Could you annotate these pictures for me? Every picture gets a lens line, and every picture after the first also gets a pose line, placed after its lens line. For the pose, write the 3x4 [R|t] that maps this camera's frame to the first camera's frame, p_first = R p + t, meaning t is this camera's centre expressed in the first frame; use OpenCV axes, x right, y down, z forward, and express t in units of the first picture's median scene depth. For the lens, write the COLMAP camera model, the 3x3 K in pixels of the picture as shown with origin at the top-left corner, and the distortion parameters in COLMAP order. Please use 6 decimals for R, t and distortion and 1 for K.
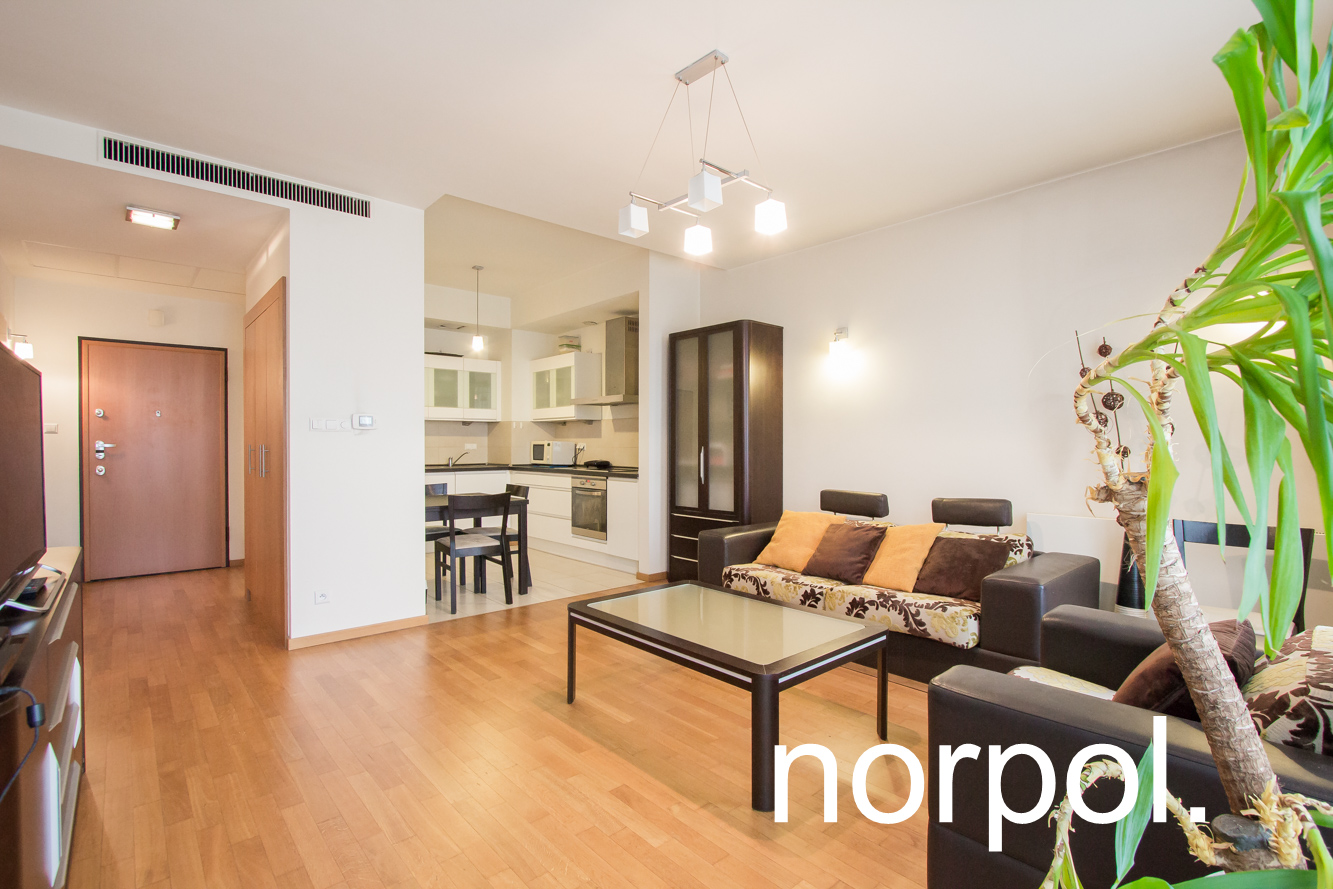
lens RADIAL K [[619.5, 0, 666.5], [0, 619.5, 444.5], [0, 0, 1]] dist [-0.000444, 0.000032]
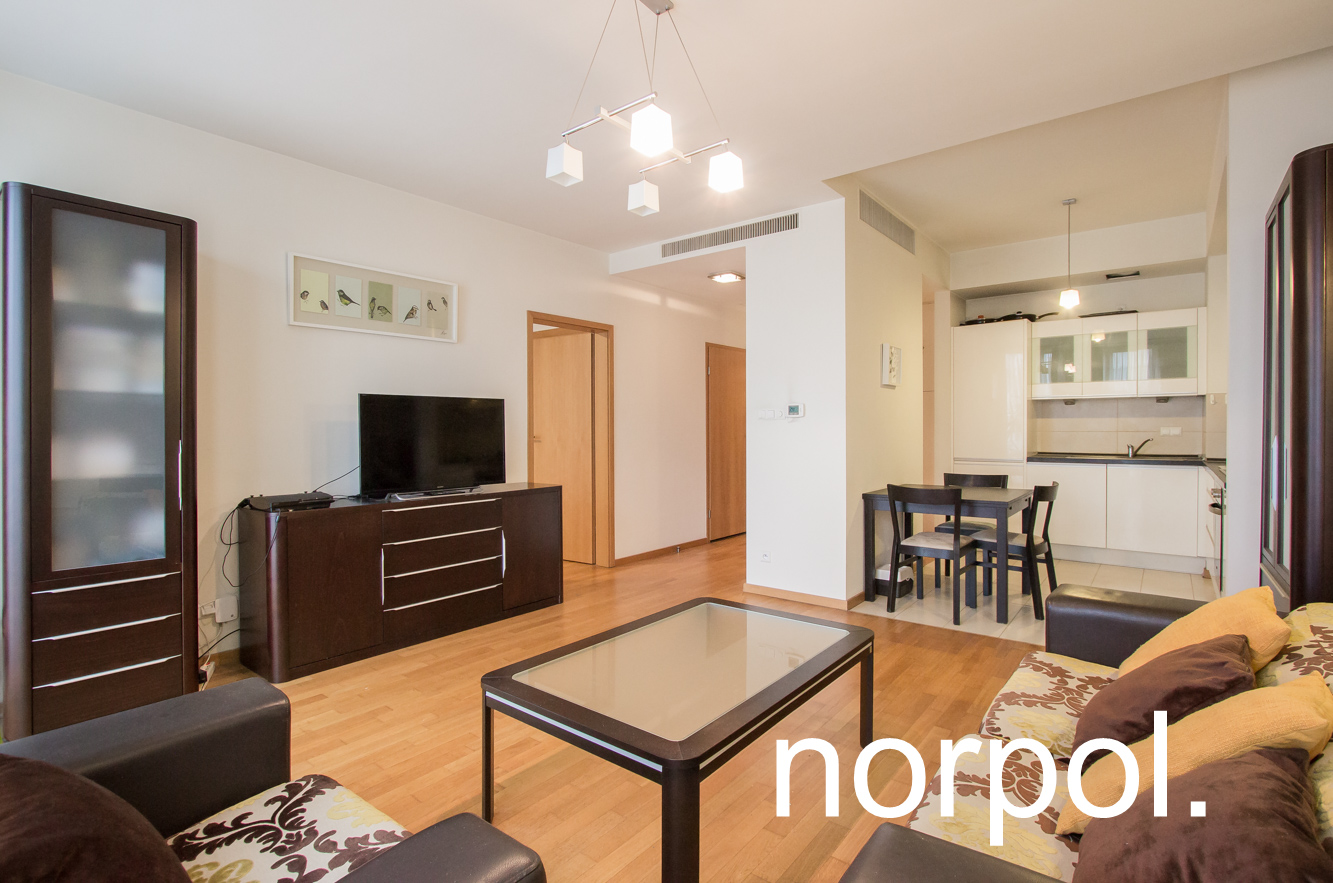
lens RADIAL K [[640.2, 0, 665.6], [0, 640.2, 422.4], [0, 0, 1]] dist [0.002326, 0.000138]
pose [[0.181472, -0.003118, -0.983391, 0.687899], [0.002051, 0.999994, -0.002792, -0.013171], [0.983394, -0.001510, 0.181477, 0.621582]]
